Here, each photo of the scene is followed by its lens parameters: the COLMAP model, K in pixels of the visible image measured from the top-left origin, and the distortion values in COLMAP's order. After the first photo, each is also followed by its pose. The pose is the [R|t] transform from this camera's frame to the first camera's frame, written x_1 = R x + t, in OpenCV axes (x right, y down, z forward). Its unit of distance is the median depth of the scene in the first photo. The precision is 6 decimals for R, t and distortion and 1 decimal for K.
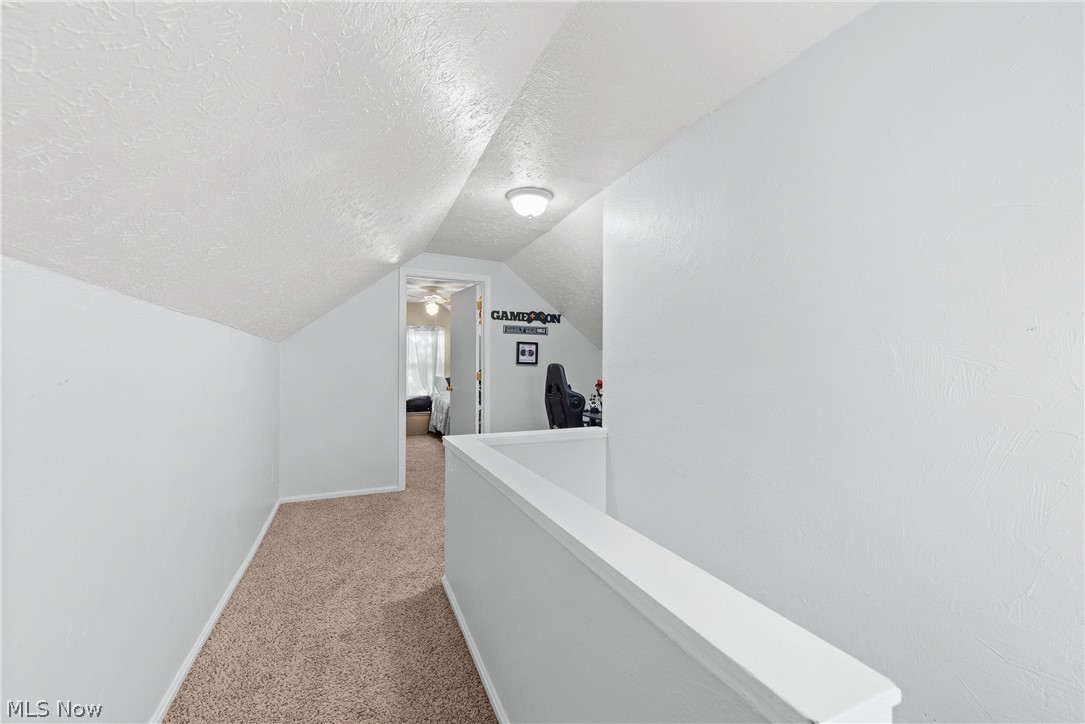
lens RADIAL K [[433.8, 0, 541.3], [0, 433.8, 365.3], [0, 0, 1]] dist [0.010183, -0.000200]
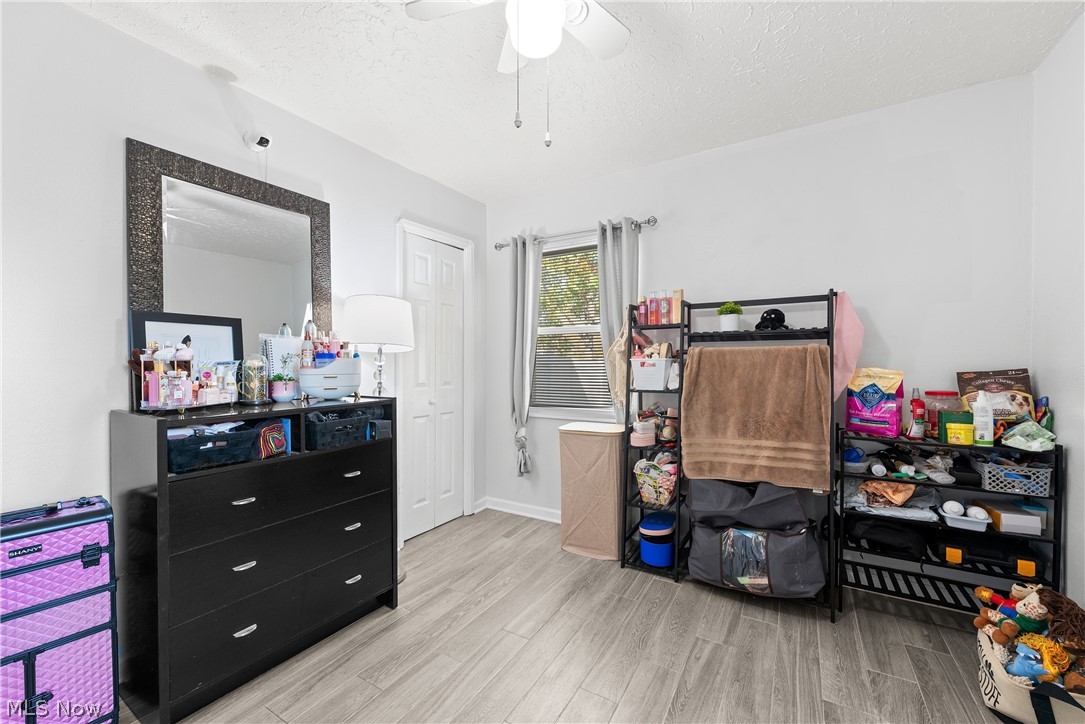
lens RADIAL K [[433.8, 0, 541.3], [0, 433.8, 365.3], [0, 0, 1]] dist [0.010183, -0.000200]
pose [[0.815555, -0.009257, 0.578606, -0.035833], [0.004959, 0.999947, 0.009008, -0.000775], [-0.578659, -0.004477, 0.815558, 0.835586]]
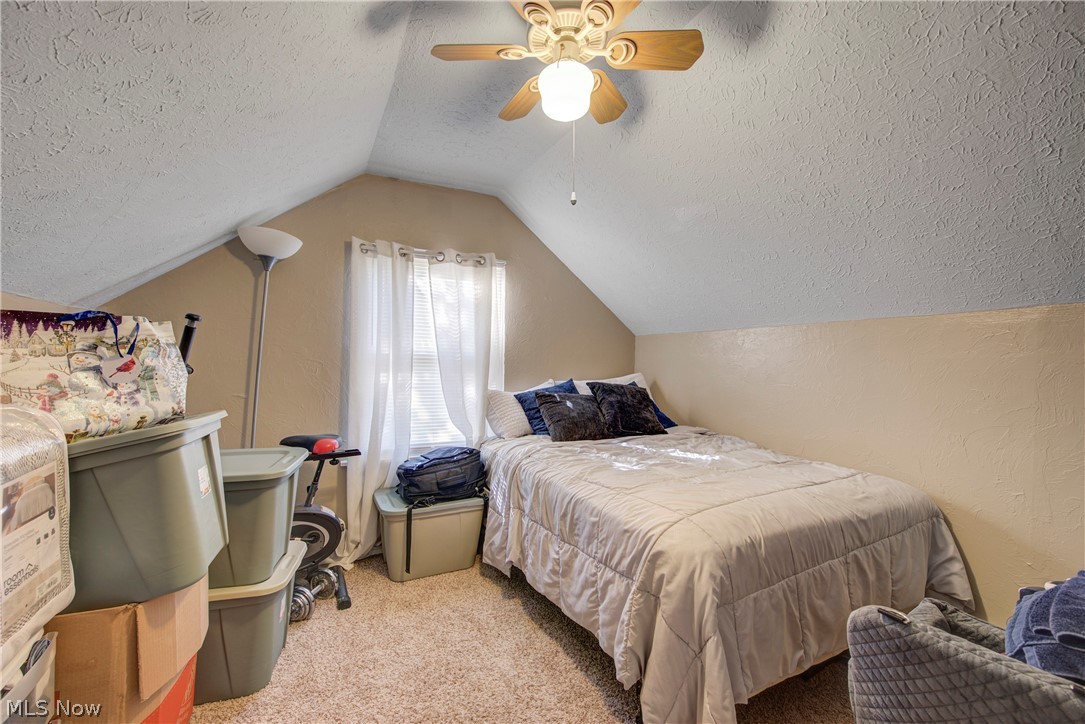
lens RADIAL K [[447.0, 0, 541.4], [0, 447.0, 363.9], [0, 0, 1]] dist [0.002910, -0.000083]
pose [[0.997724, 0.000646, 0.067432, -0.363281], [-0.001046, 0.999982, 0.005893, 0.001948], [-0.067427, -0.005950, 0.997706, 1.016724]]
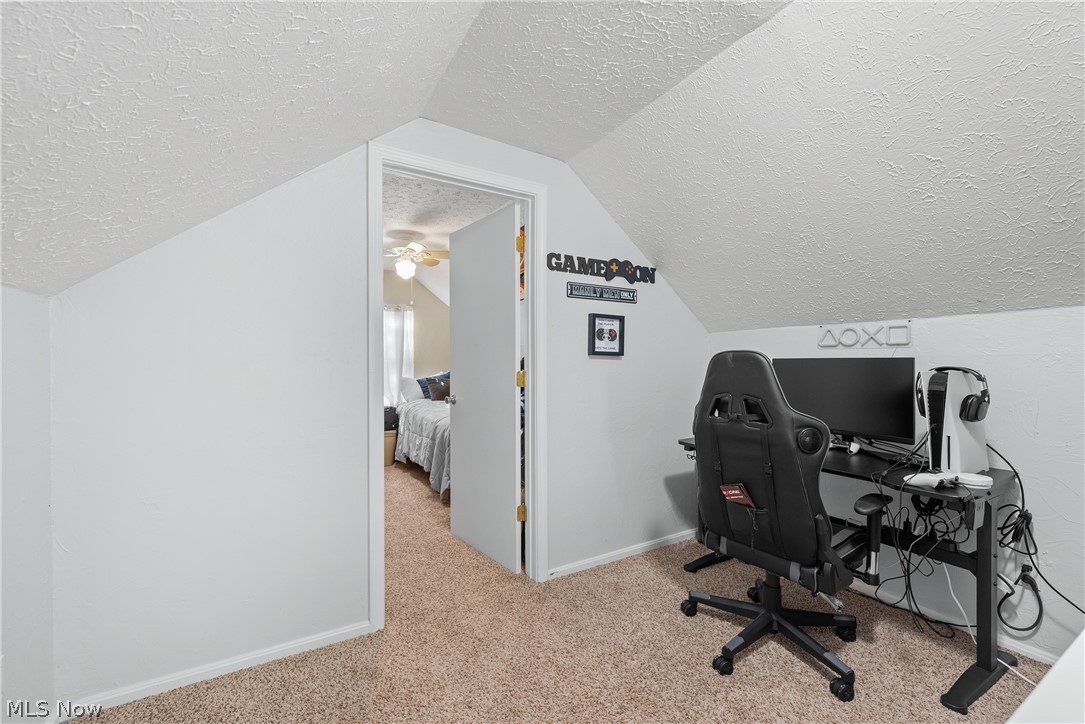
lens RADIAL K [[447.0, 0, 541.4], [0, 447.0, 363.9], [0, 0, 1]] dist [0.002910, -0.000083]
pose [[0.992653, -0.007750, 0.120748, -0.179947], [0.007362, 0.999966, 0.003656, 0.005300], [-0.120772, -0.002740, 0.992676, 0.449404]]
